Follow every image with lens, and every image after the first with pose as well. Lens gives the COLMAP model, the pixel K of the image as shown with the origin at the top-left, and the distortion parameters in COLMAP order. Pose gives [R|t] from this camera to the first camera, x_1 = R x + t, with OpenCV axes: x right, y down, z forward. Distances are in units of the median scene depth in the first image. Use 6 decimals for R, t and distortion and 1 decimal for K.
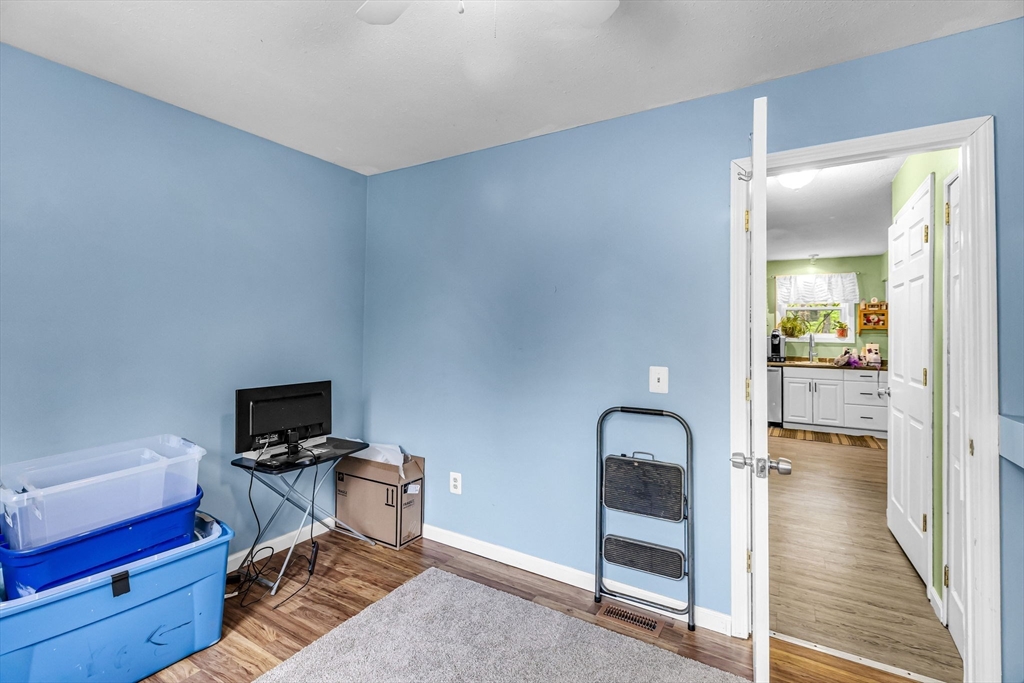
lens RADIAL K [[461.4, 0, 510.3], [0, 461.4, 325.2], [0, 0, 1]] dist [0.001739, 0.000698]
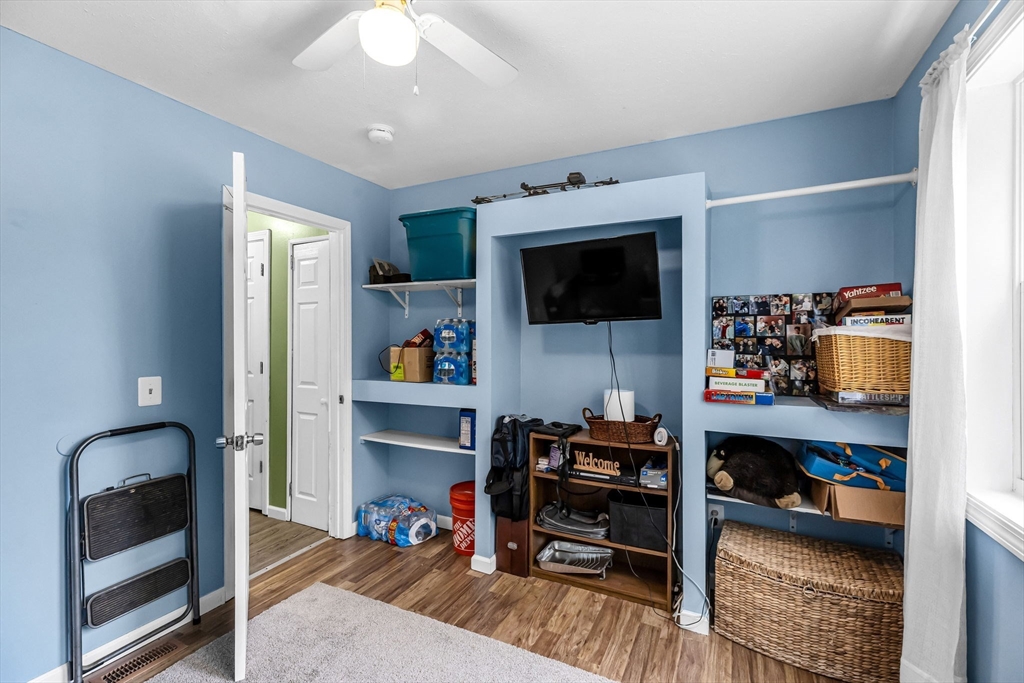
lens RADIAL K [[457.3, 0, 512.0], [0, 457.3, 341.5], [0, 0, 1]] dist [0.000632, 0.000244]
pose [[-0.098695, -0.018732, 0.994941, -0.669661], [-0.010579, 0.999786, 0.017774, -0.005127], [-0.995061, -0.008771, -0.098872, 0.381381]]
